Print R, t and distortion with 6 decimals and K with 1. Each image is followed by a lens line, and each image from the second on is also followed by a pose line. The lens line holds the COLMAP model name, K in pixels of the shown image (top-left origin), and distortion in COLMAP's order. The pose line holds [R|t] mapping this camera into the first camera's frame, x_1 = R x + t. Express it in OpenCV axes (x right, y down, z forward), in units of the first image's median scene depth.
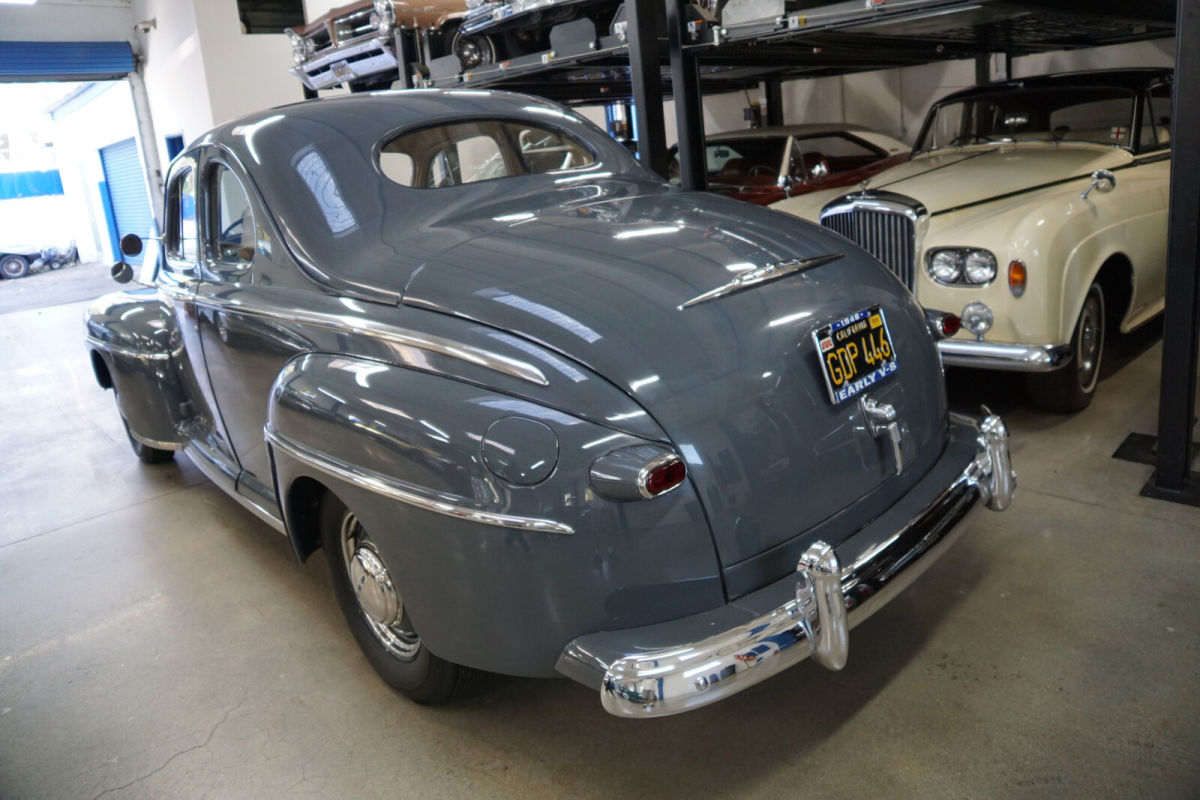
lens RADIAL K [[819.9, 0, 596.0], [0, 819.9, 318.4], [0, 0, 1]] dist [-0.141210, 0.098150]
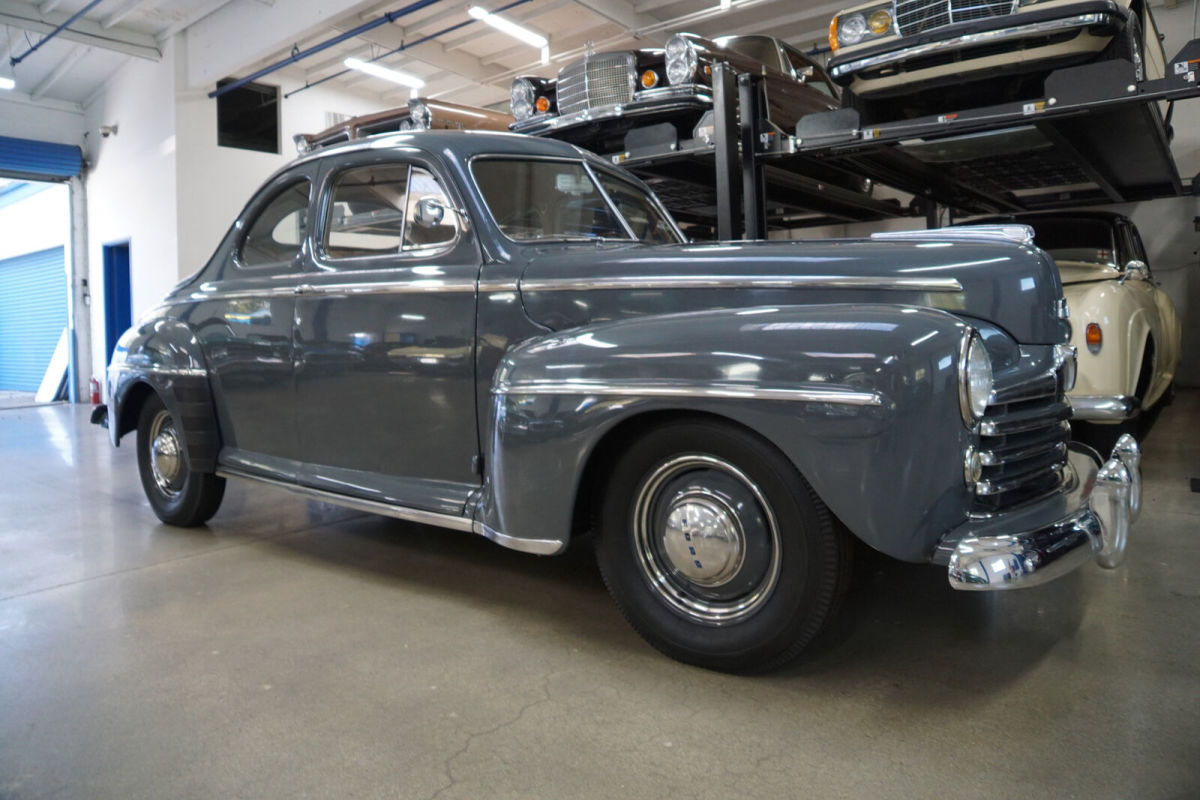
lens RADIAL K [[816.1, 0, 598.3], [0, 816.1, 321.6], [0, 0, 1]] dist [-0.137564, 0.091296]
pose [[0.983739, 0.063024, 0.168182, -0.286507], [-0.024705, 0.974993, -0.220860, 0.147118], [-0.177896, 0.213113, 0.960695, 0.006200]]
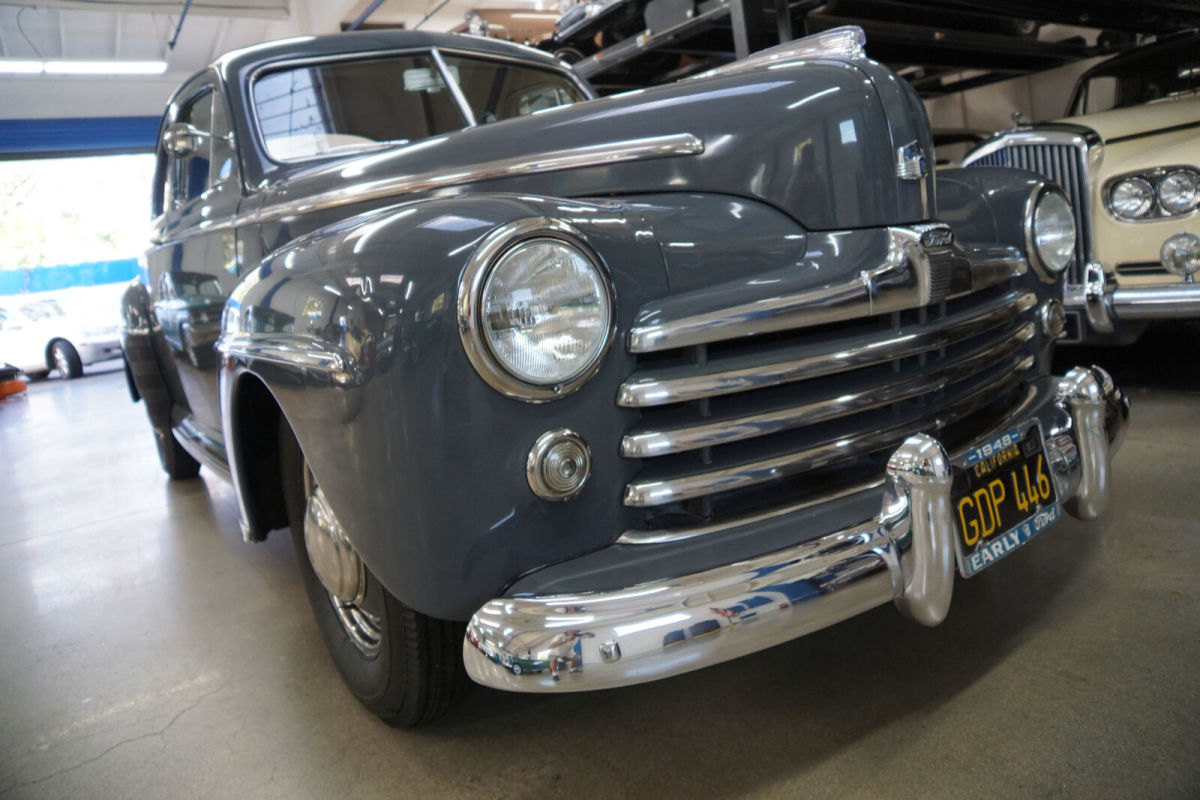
lens RADIAL K [[816.1, 0, 598.3], [0, 816.1, 321.6], [0, 0, 1]] dist [-0.137564, 0.091296]
pose [[0.990647, -0.022279, -0.134620, 0.006533], [0.007554, 0.994022, -0.108919, 0.111187], [0.136242, 0.106883, 0.984893, 0.134490]]
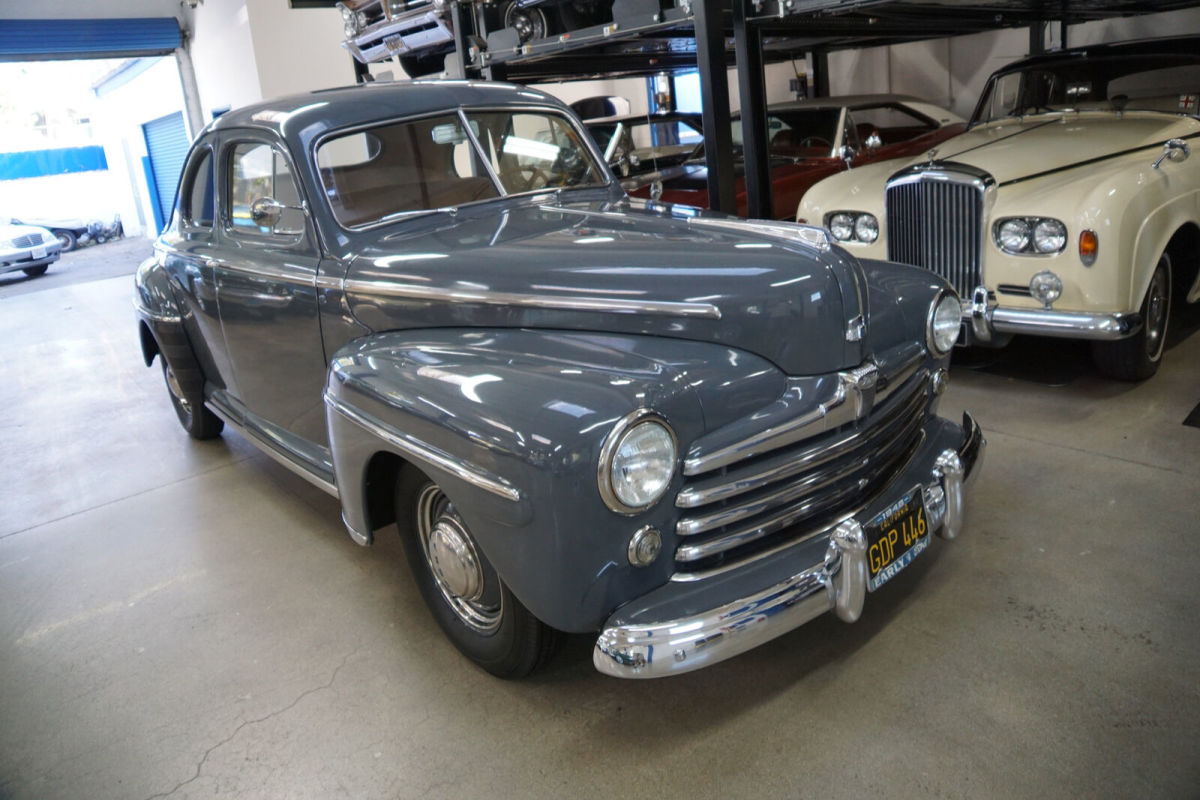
lens RADIAL K [[819.9, 0, 596.0], [0, 819.9, 318.4], [0, 0, 1]] dist [-0.141210, 0.098150]
pose [[0.999389, 0.001023, -0.034926, -0.045857], [0.000138, 0.999447, 0.033249, 0.004665], [0.034941, -0.033233, 0.998837, -0.021392]]
